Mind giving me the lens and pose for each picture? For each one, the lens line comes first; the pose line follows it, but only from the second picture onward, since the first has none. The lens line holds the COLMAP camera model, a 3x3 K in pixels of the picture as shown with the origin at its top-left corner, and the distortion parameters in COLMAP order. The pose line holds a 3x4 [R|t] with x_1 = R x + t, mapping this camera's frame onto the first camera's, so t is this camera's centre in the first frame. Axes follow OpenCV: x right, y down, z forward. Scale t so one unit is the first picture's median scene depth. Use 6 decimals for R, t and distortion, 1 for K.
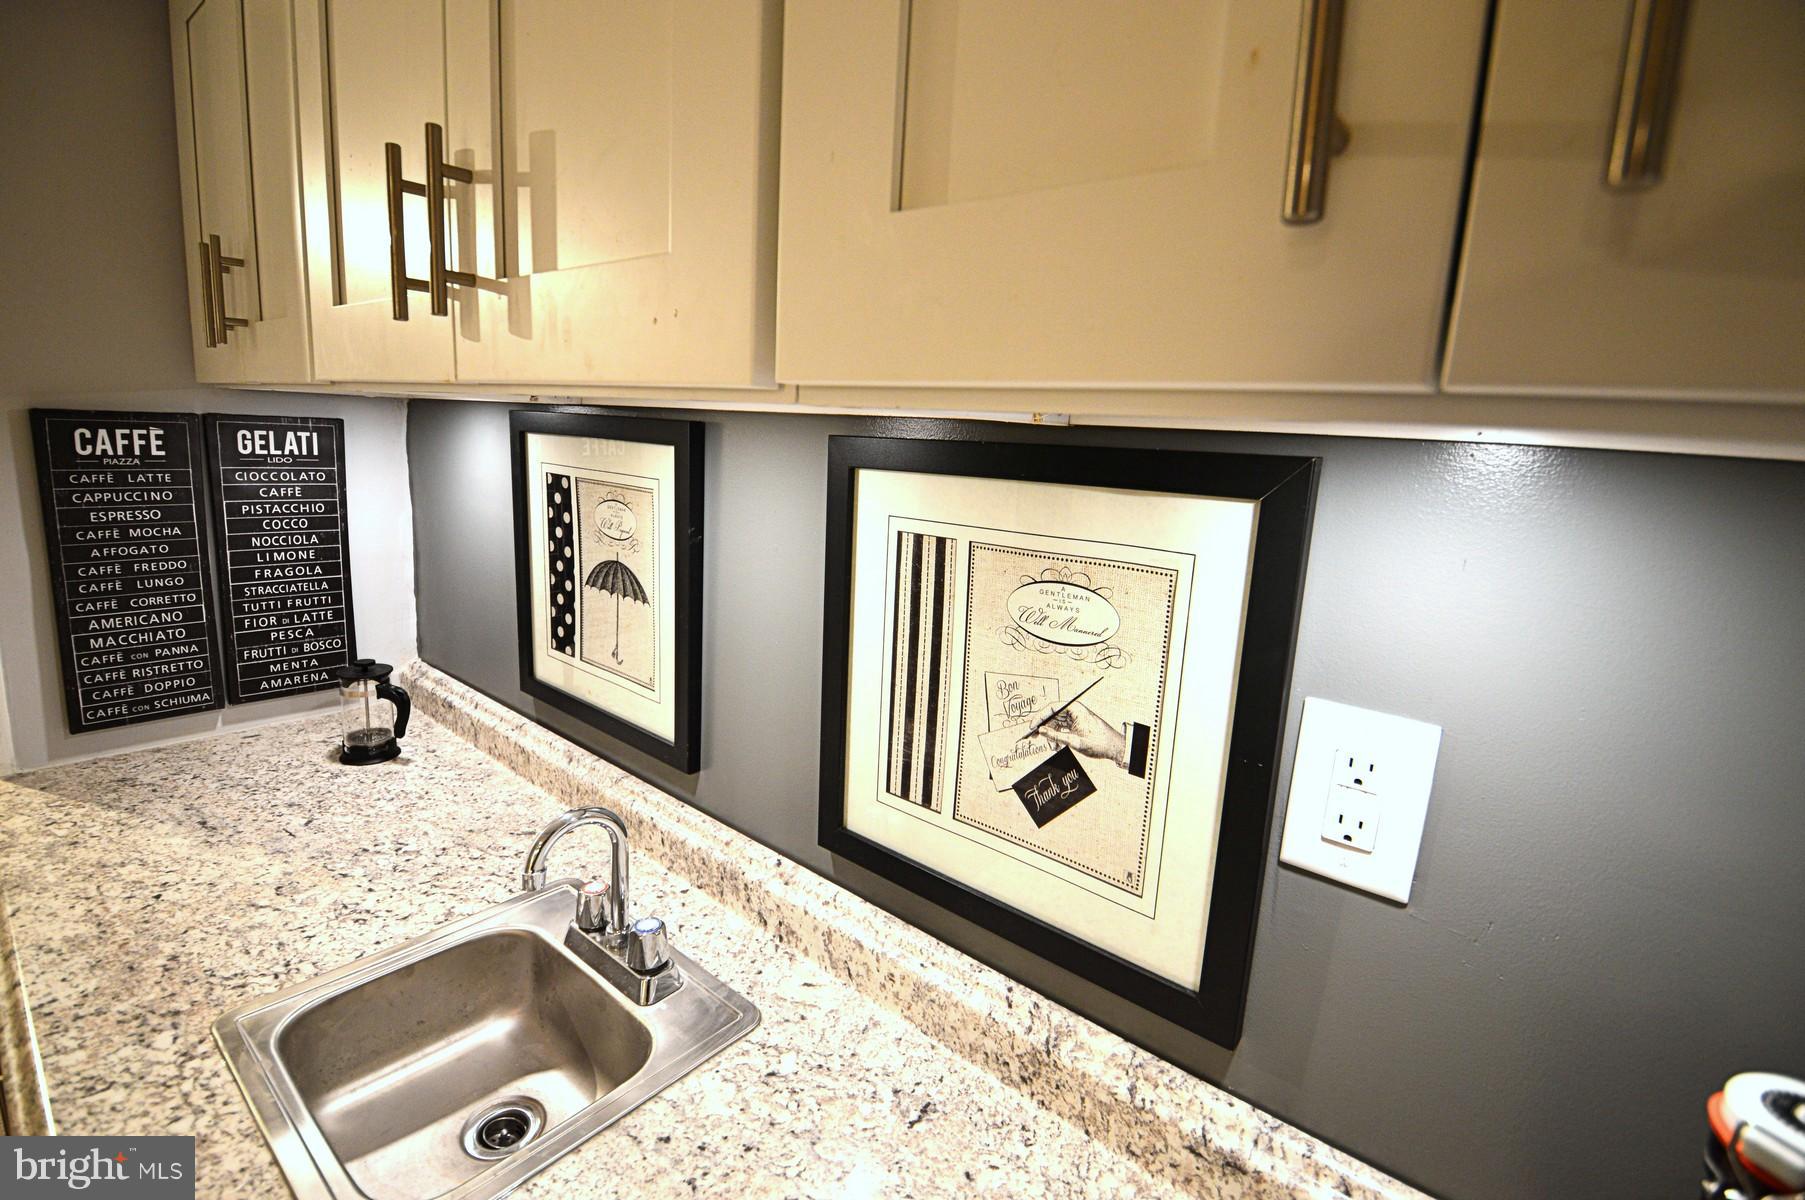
lens RADIAL K [[801.9, 0, 896.1], [0, 801.9, 588.1], [0, 0, 1]] dist [0.001434, -0.013839]
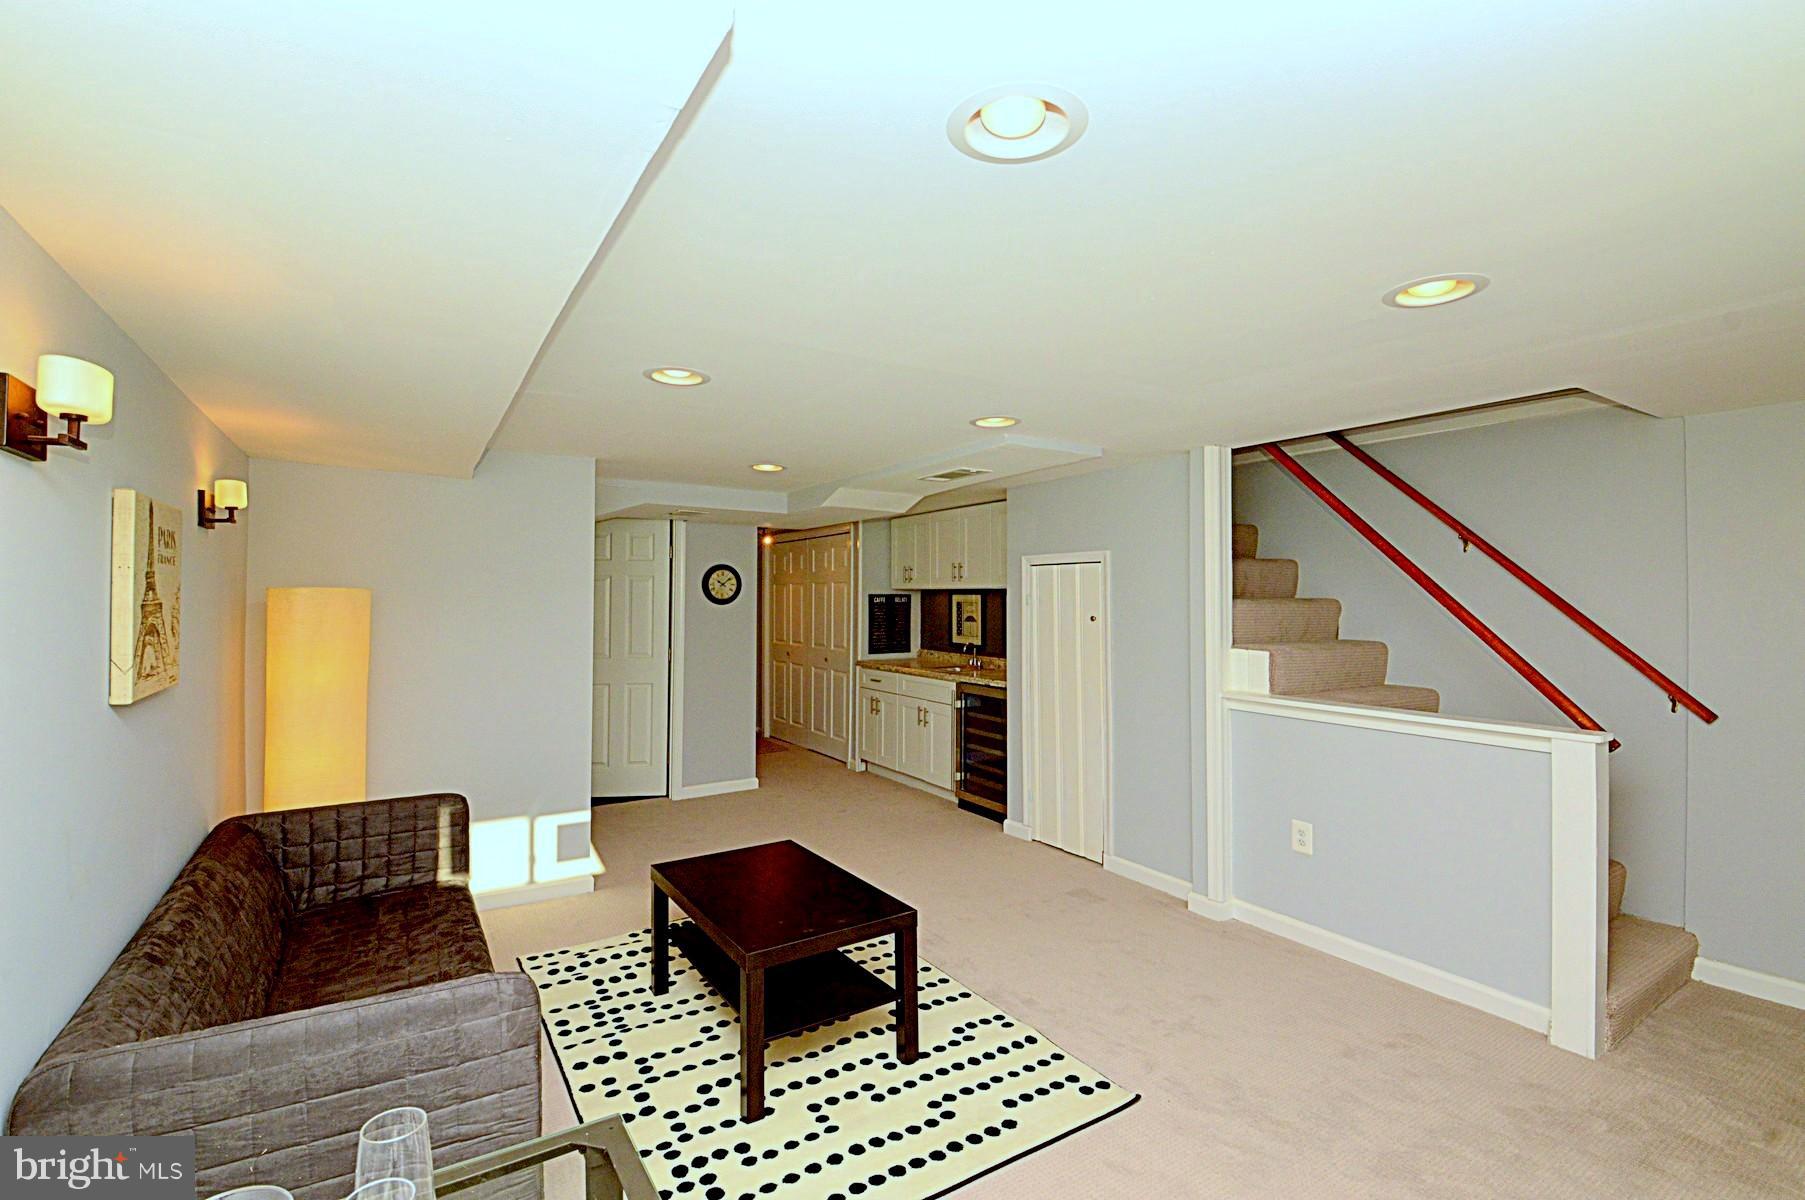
lens RADIAL K [[801.9, 0, 896.1], [0, 801.9, 588.1], [0, 0, 1]] dist [0.001434, -0.013839]
pose [[0.942455, -0.055837, -0.329637, 0.937515], [-0.015858, 0.977380, -0.210898, 0.890792], [0.333957, 0.203989, 0.920251, -4.020684]]
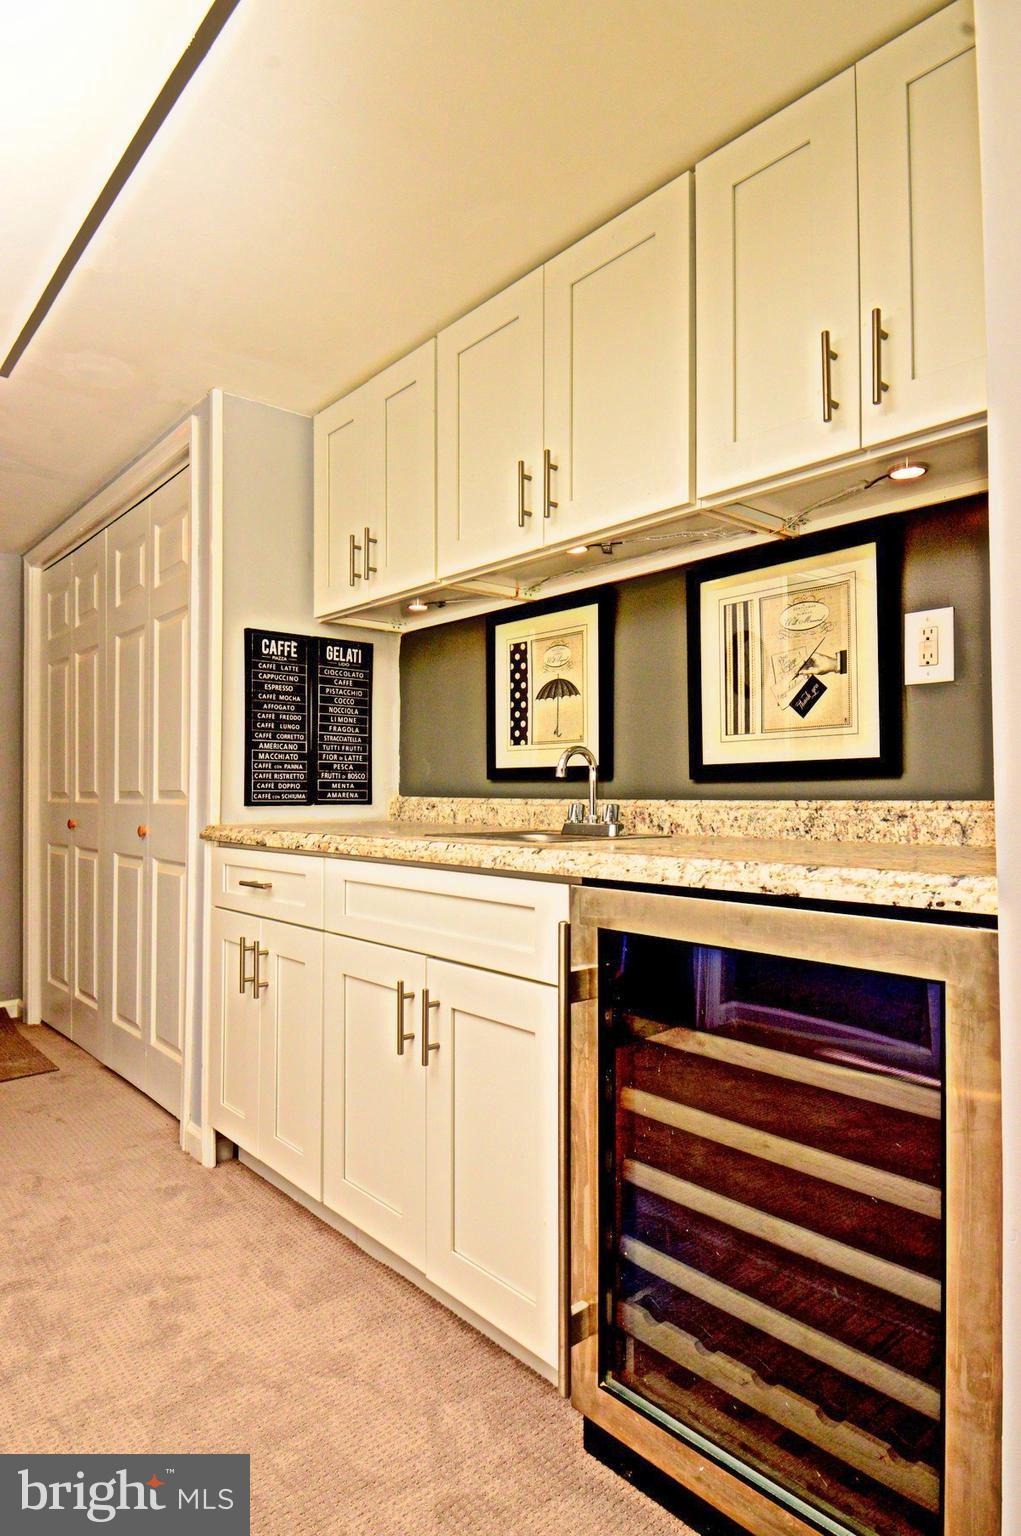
lens RADIAL K [[840.8, 0, 532.1], [0, 840.8, 788.4], [0, 0, 1]] dist [-0.000037, -0.000252]
pose [[0.988335, -0.057398, -0.141068, -0.139222], [0.028489, 0.979589, -0.198981, 0.543409], [0.149609, 0.192641, 0.969797, -0.751671]]
